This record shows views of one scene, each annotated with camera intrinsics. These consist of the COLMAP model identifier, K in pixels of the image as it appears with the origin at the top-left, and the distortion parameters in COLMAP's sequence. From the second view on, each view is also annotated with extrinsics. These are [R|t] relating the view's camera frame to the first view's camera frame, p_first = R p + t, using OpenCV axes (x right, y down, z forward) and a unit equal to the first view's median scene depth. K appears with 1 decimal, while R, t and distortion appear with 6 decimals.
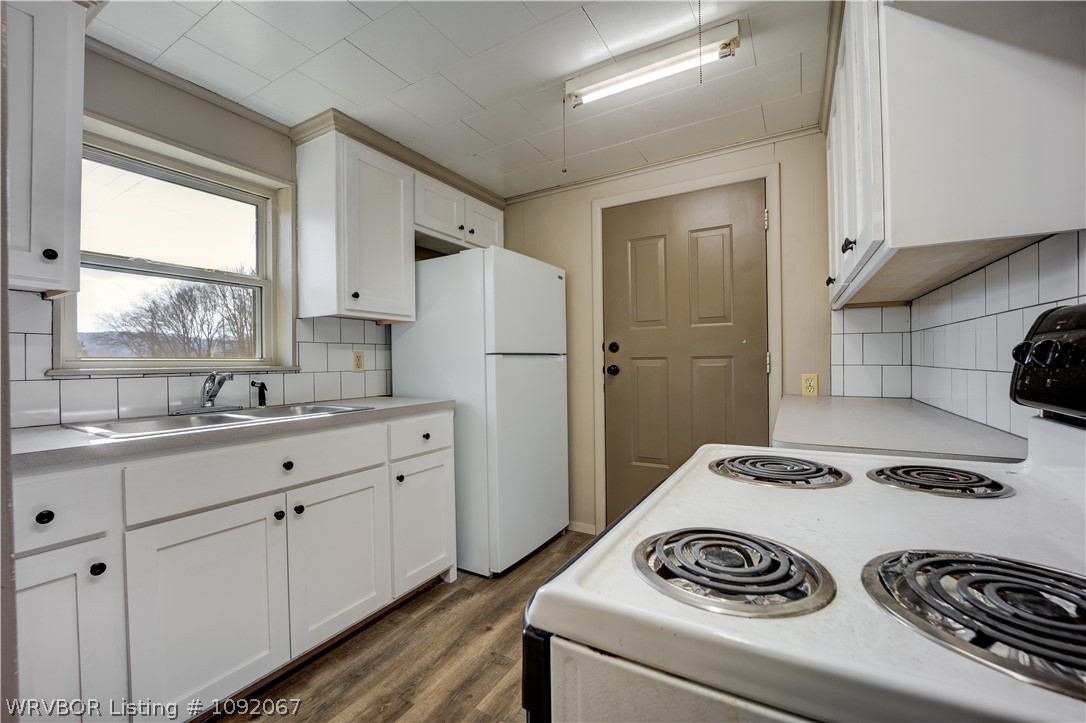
lens RADIAL K [[437.0, 0, 541.8], [0, 437.0, 365.8], [0, 0, 1]] dist [-0.015466, 0.000030]
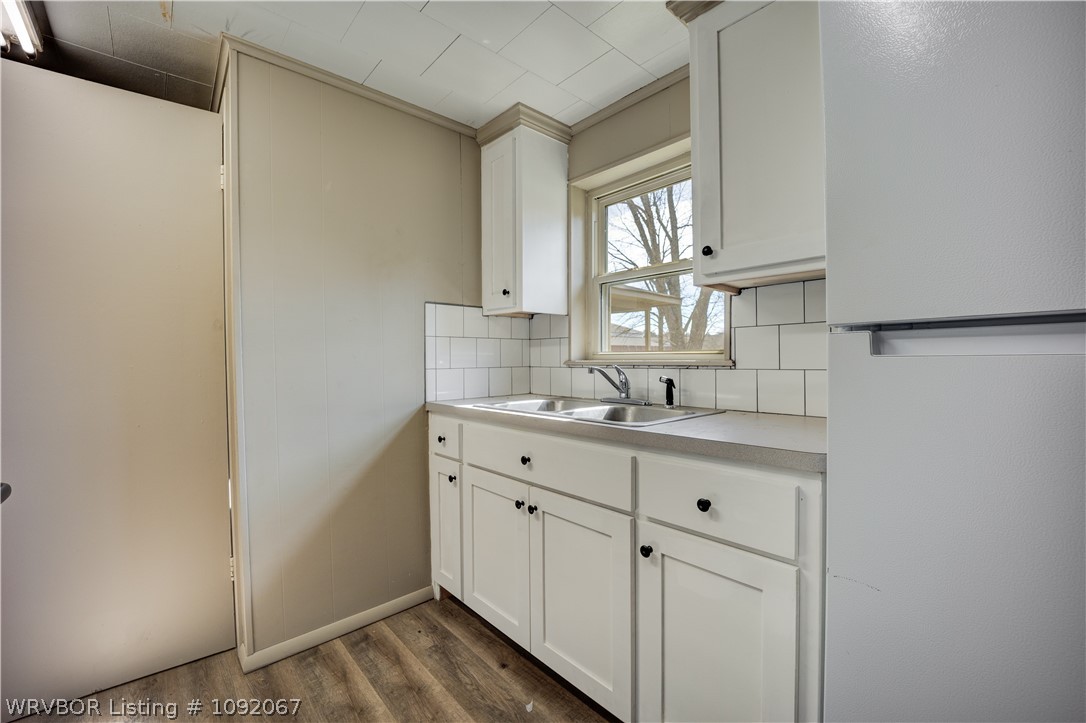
lens RADIAL K [[437.0, 0, 541.1], [0, 437.0, 361.1], [0, 0, 1]] dist [-0.015466, 0.000030]
pose [[-0.318938, 0.018106, -0.947603, 0.277956], [0.013375, 0.999804, 0.014602, -0.013100], [0.947681, -0.008017, -0.319118, 1.038661]]
